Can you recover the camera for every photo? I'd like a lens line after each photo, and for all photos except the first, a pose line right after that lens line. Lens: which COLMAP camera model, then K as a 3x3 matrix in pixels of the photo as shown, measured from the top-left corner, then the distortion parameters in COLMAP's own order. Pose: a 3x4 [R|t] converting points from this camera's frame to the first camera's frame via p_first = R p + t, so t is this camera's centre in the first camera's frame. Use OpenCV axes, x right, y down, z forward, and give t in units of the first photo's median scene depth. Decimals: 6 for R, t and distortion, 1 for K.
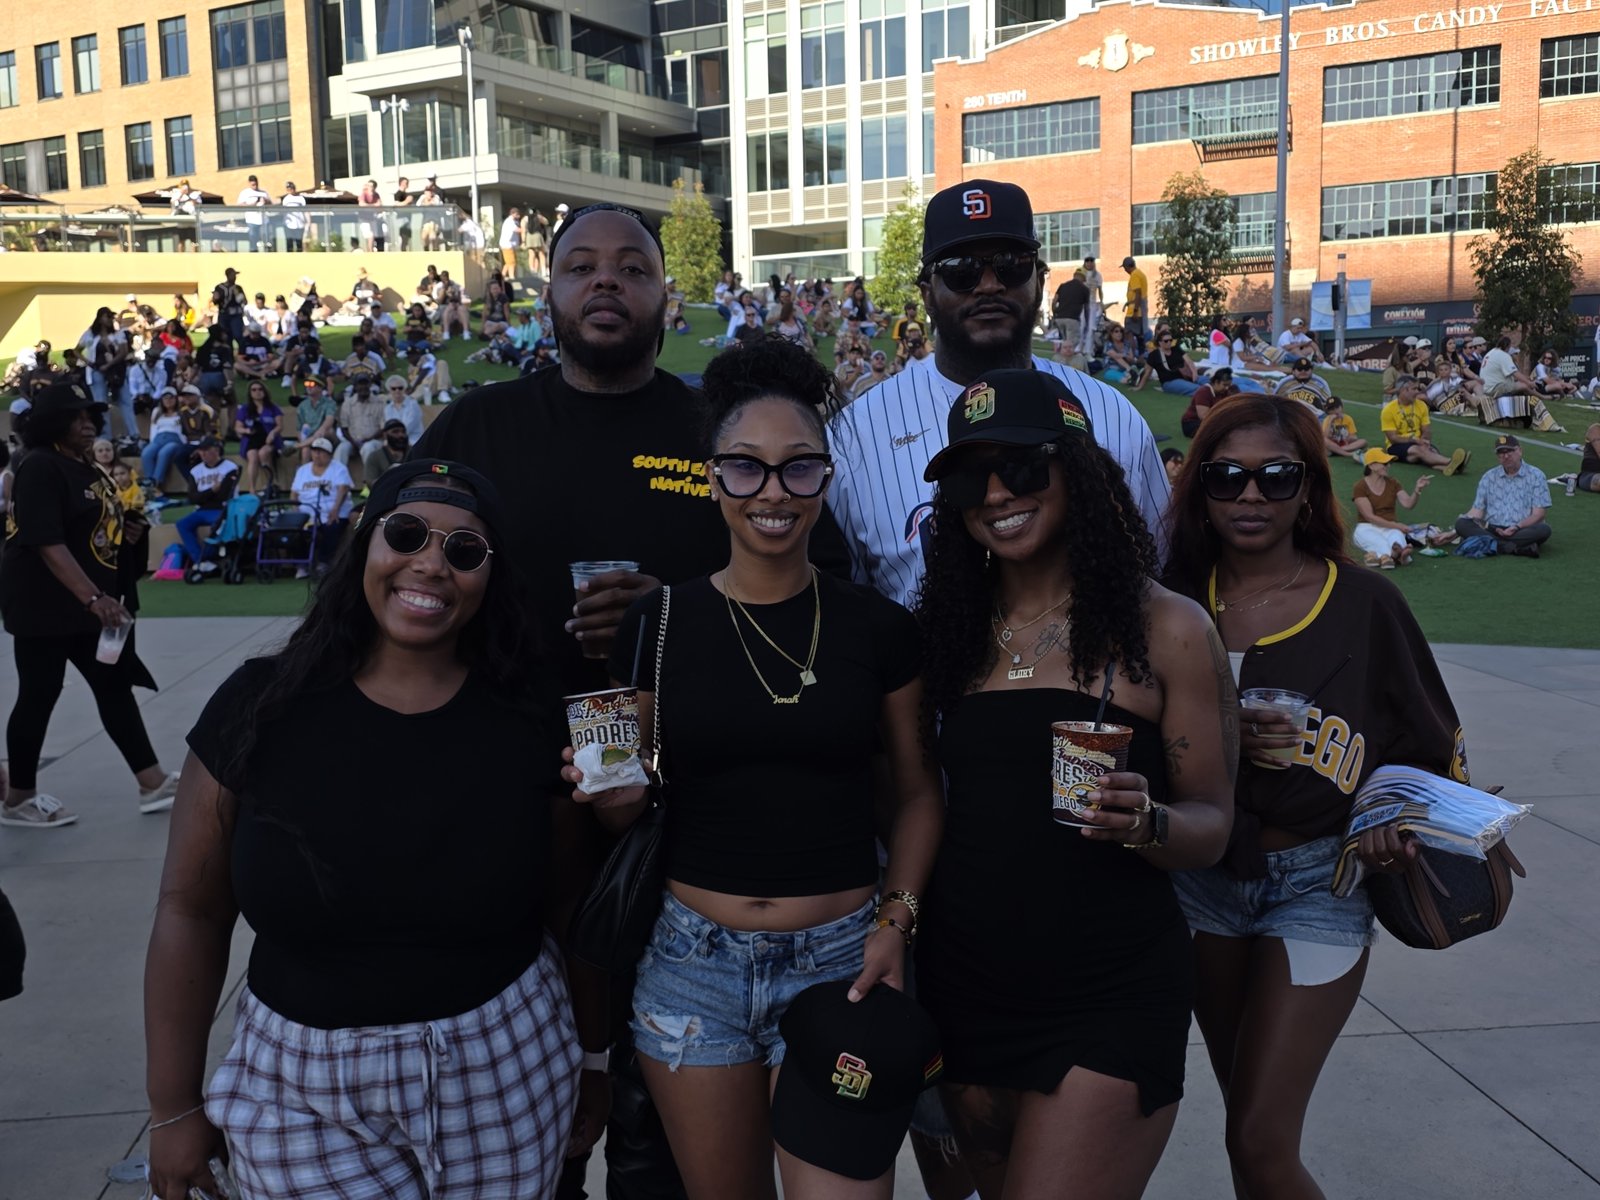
lens RADIAL K [[1704.1, 0, 800.0], [0, 1704.1, 600.0], [0, 0, 1]] dist [0.062753, -0.086028]
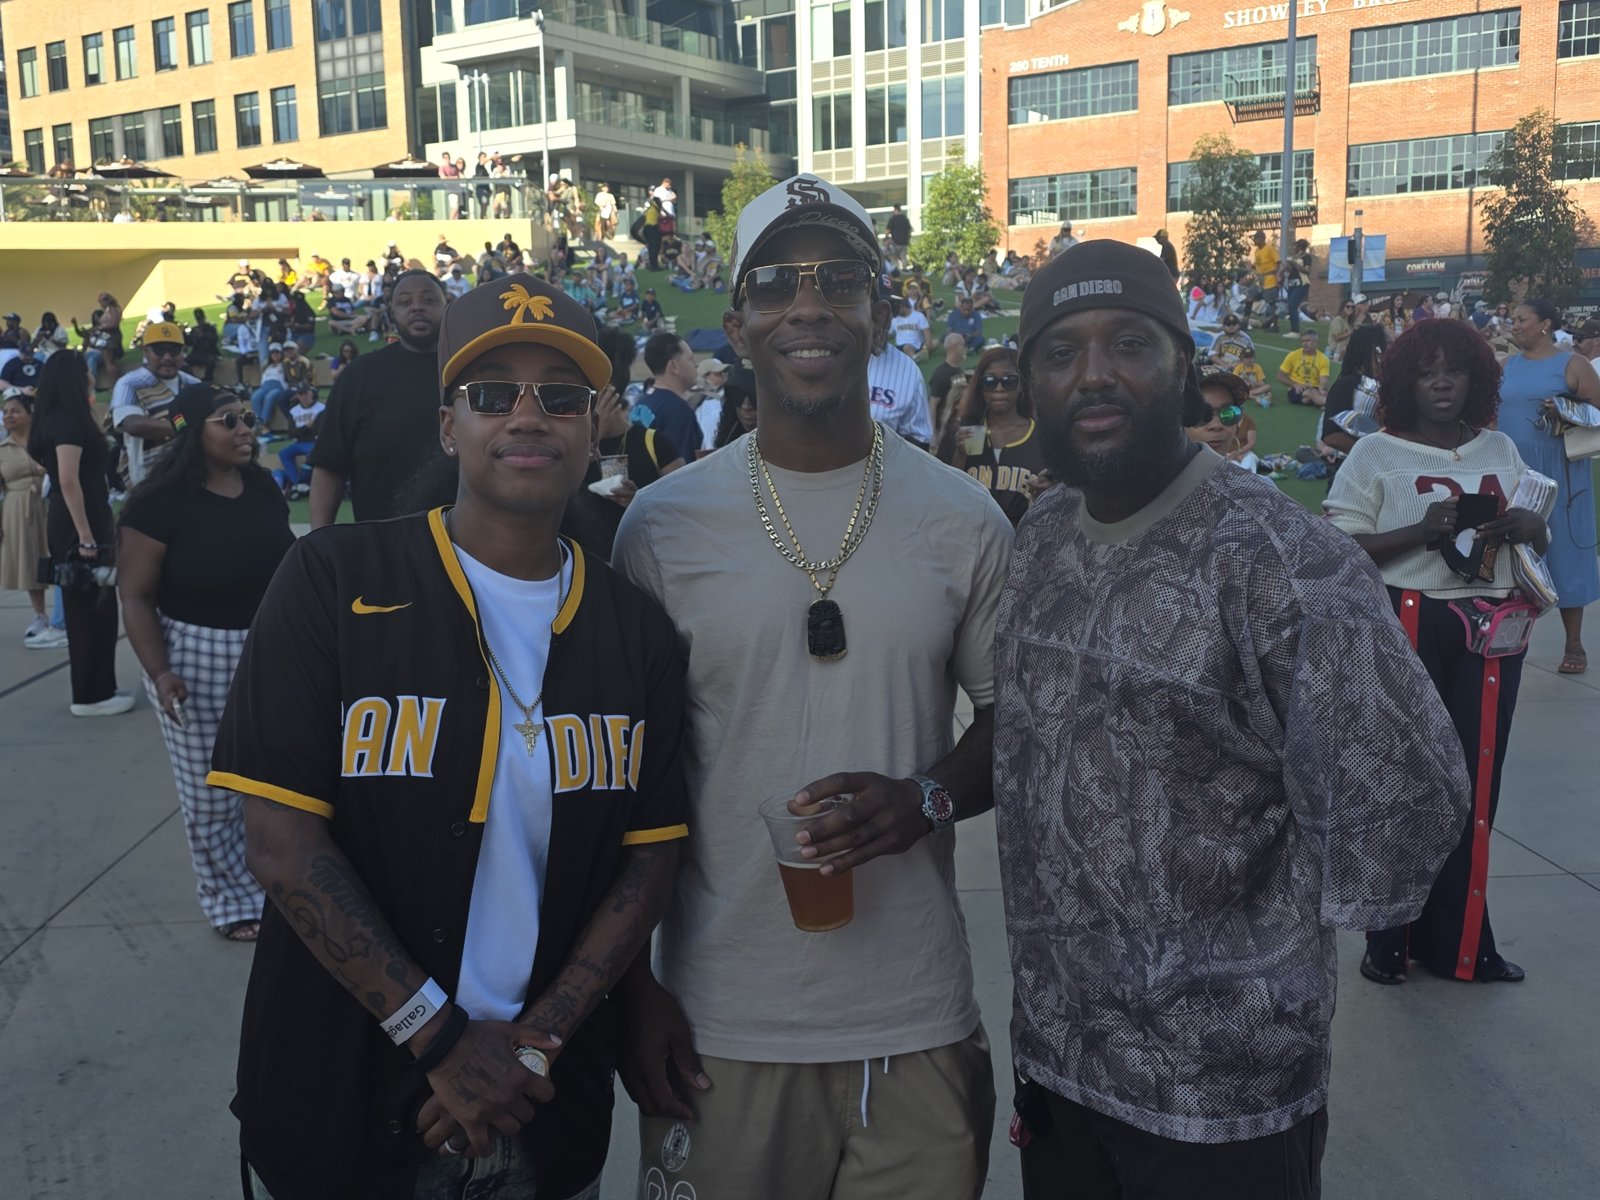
lens RADIAL K [[1665.8, 0, 774.1], [0, 1665.8, 597.4], [0, 0, 1]] dist [0.048087, -0.047074]
pose [[0.997956, 0.007098, -0.063514, 0.018123], [-0.005144, 0.999510, 0.030879, 0.005146], [0.063702, -0.030489, 0.997503, -0.047416]]
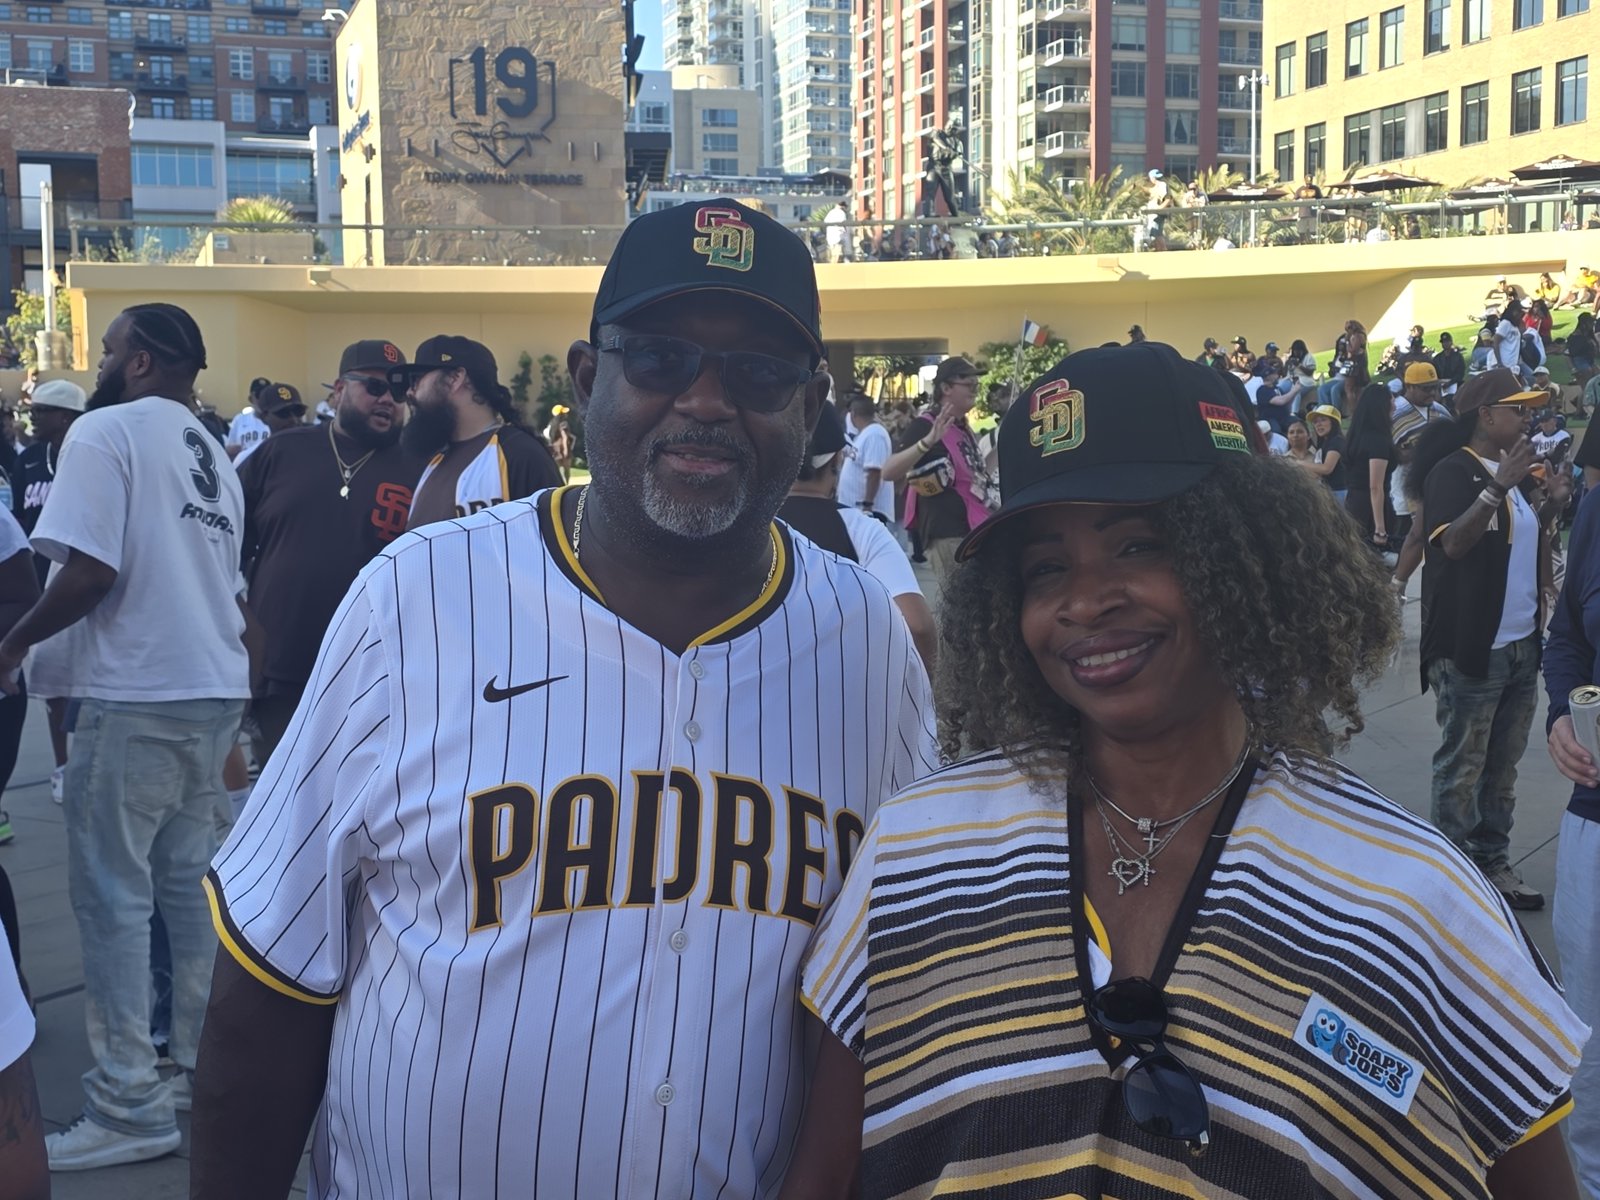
lens RADIAL K [[2036.3, 0, 800.0], [0, 2036.3, 600.0], [0, 0, 1]] dist [0.153261, -0.313081]
pose [[0.770010, 0.064258, -0.634788, 0.047778], [-0.067750, 0.997525, 0.018795, 0.012311], [0.634425, 0.028534, 0.772457, -0.119932]]
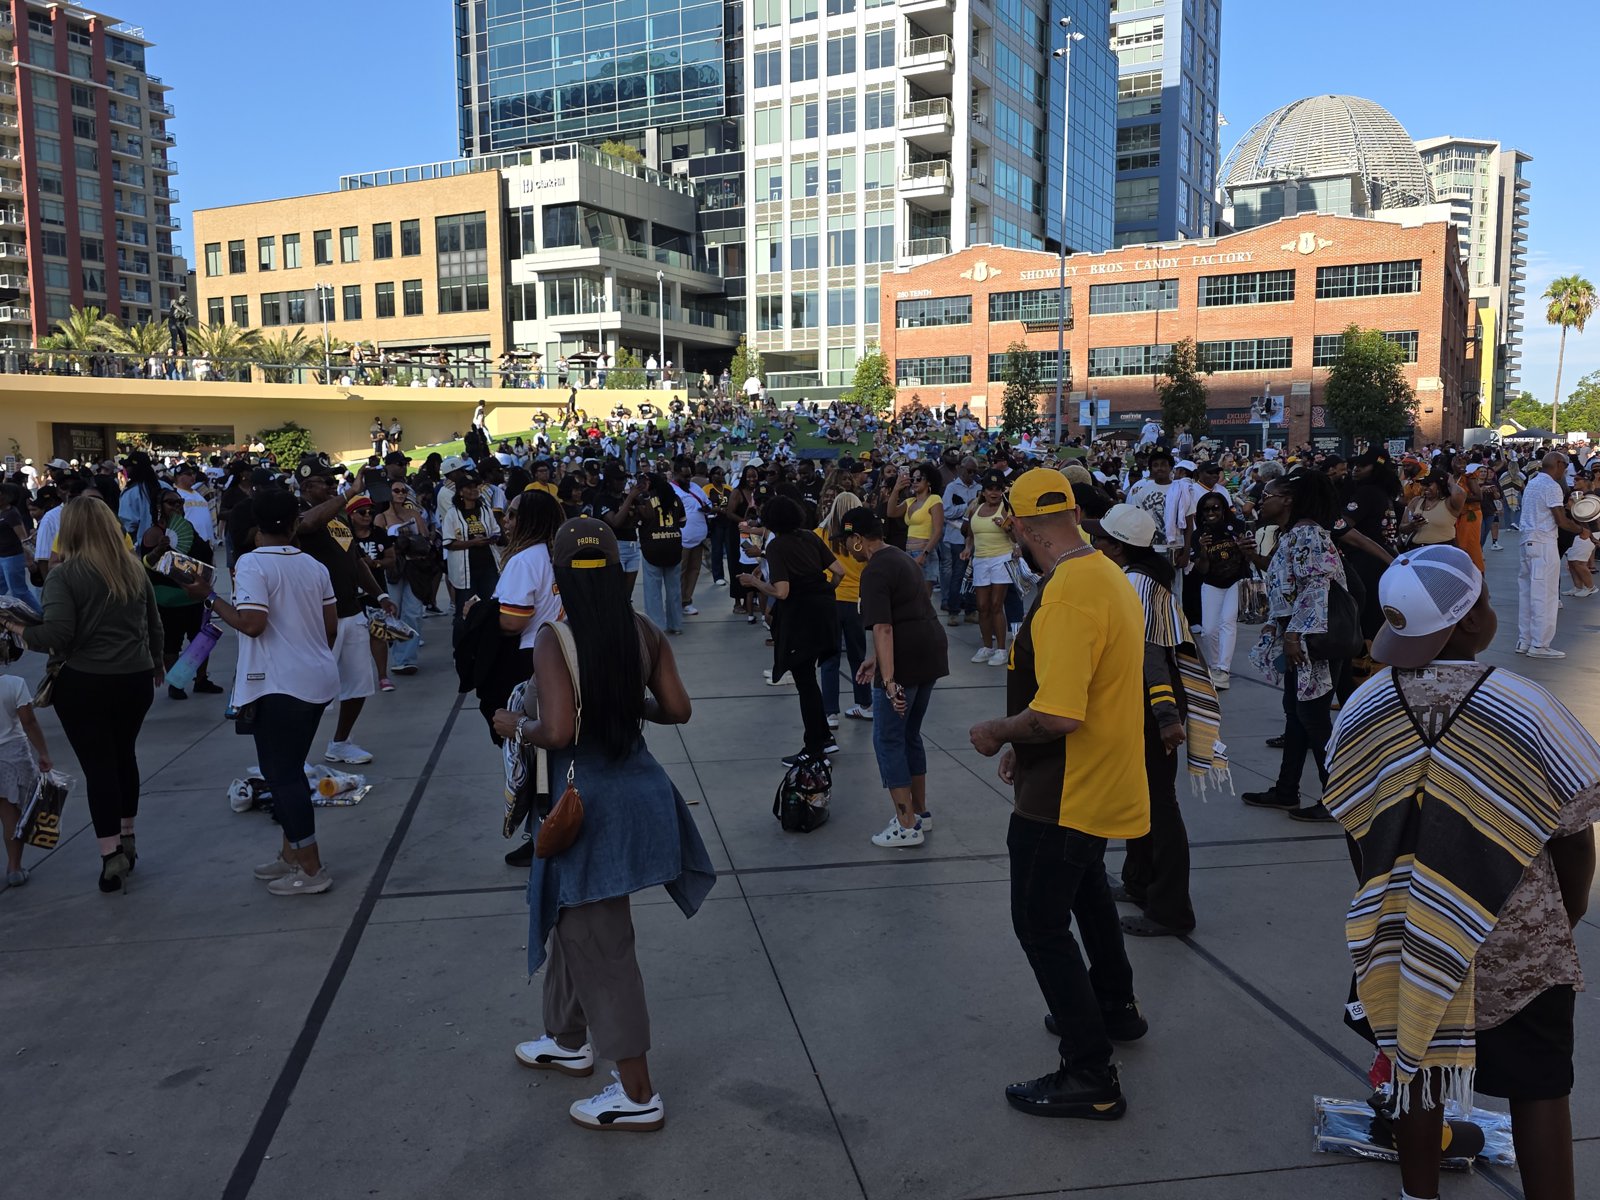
lens RADIAL K [[1301.5, 0, 800.0], [0, 1301.5, 600.0], [0, 0, 1]] dist [0.082024, -0.107477]
pose [[0.998720, 0.006424, 0.050167, -0.072371], [-0.006108, 0.999961, -0.006451, 0.040958], [-0.050206, 0.006137, 0.998720, -0.364377]]
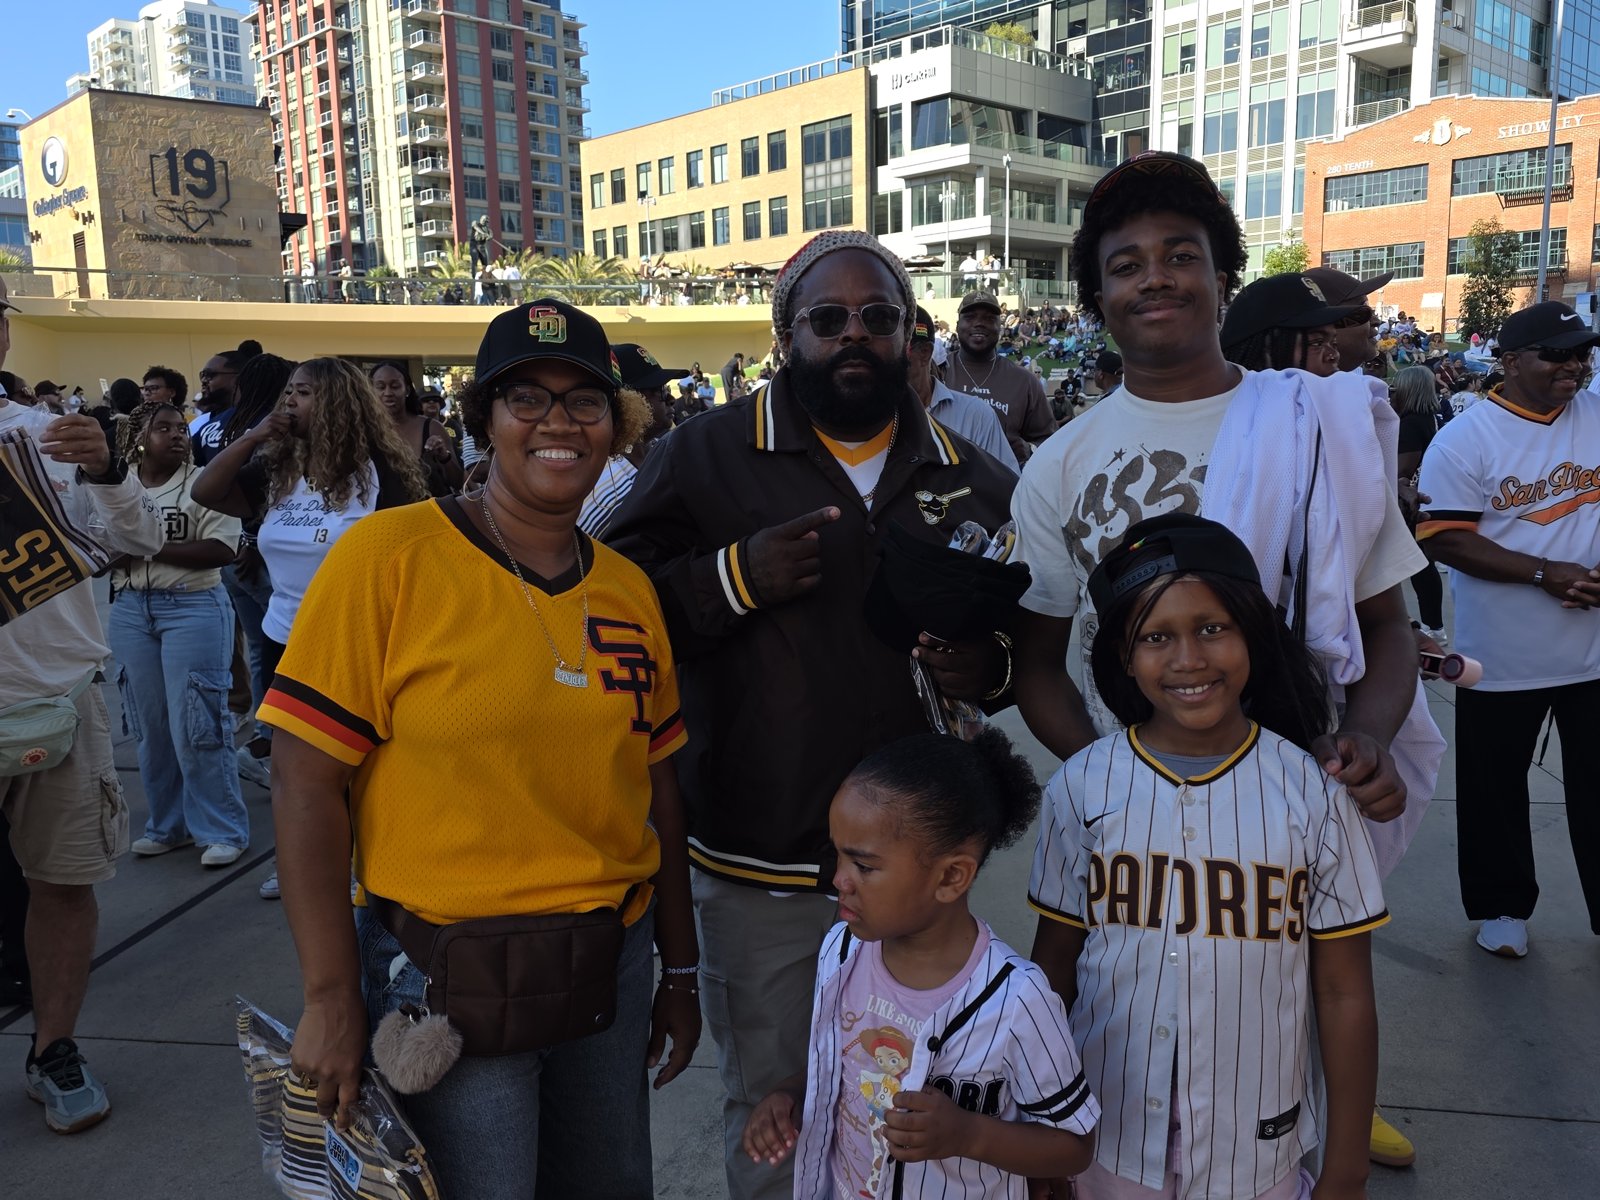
lens RADIAL K [[1335.0, 0, 795.9], [0, 1335.0, 607.6], [0, 0, 1]] dist [0.055555, -0.061208]
pose [[0.963948, 0.038762, -0.263253, -0.021786], [-0.025439, 0.998226, 0.053832, 0.028090], [0.264873, -0.045194, 0.963224, -0.228370]]
